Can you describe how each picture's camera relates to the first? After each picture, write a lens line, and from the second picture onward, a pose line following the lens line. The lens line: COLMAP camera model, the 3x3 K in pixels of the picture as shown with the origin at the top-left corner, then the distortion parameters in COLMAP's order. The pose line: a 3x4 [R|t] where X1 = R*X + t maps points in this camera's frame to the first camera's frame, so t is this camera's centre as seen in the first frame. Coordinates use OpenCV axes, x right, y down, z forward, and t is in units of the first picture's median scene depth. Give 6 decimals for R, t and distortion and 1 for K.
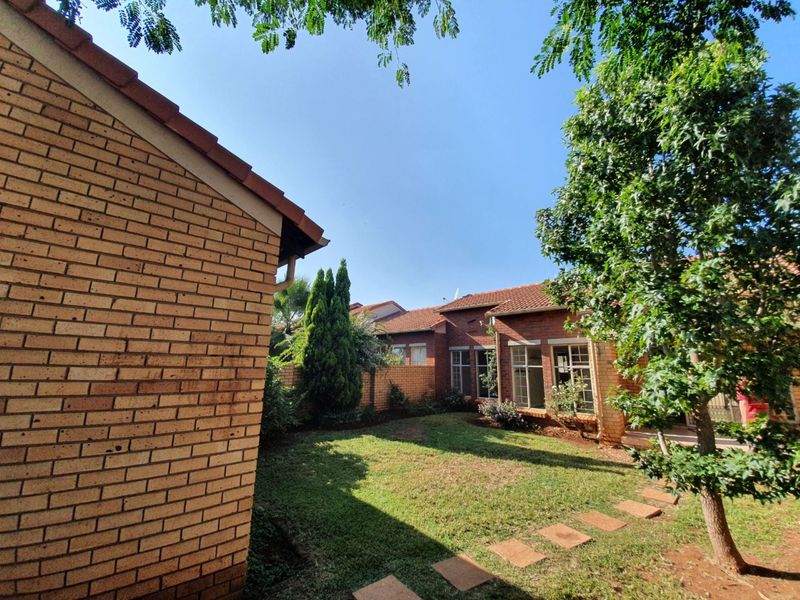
lens RADIAL K [[318.7, 0, 404.4], [0, 318.7, 294.5], [0, 0, 1]] dist [0.009587, -0.016519]
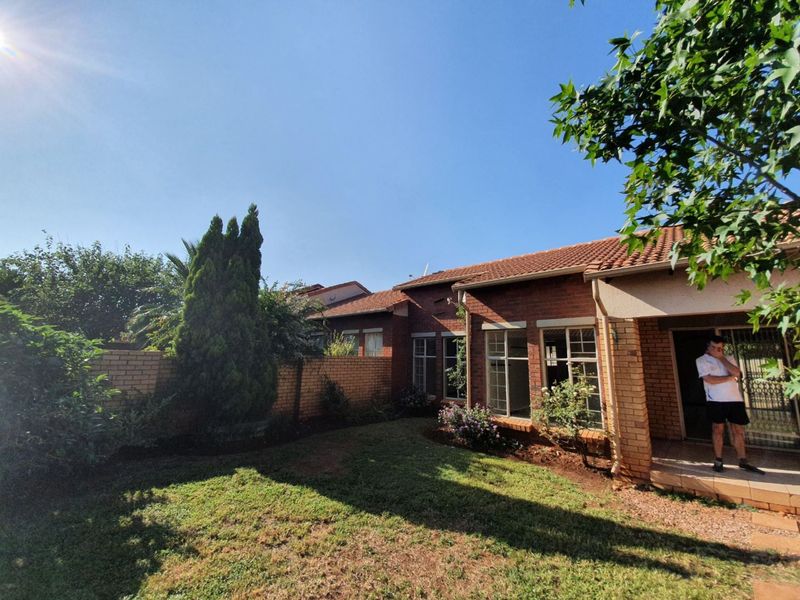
lens RADIAL K [[318.7, 0, 404.4], [0, 318.7, 294.5], [0, 0, 1]] dist [0.009587, -0.016519]
pose [[0.998751, 0.016001, 0.047333, 0.194780], [-0.017285, 0.999490, 0.026841, 0.108917], [-0.046879, -0.027626, 0.998518, 0.490965]]
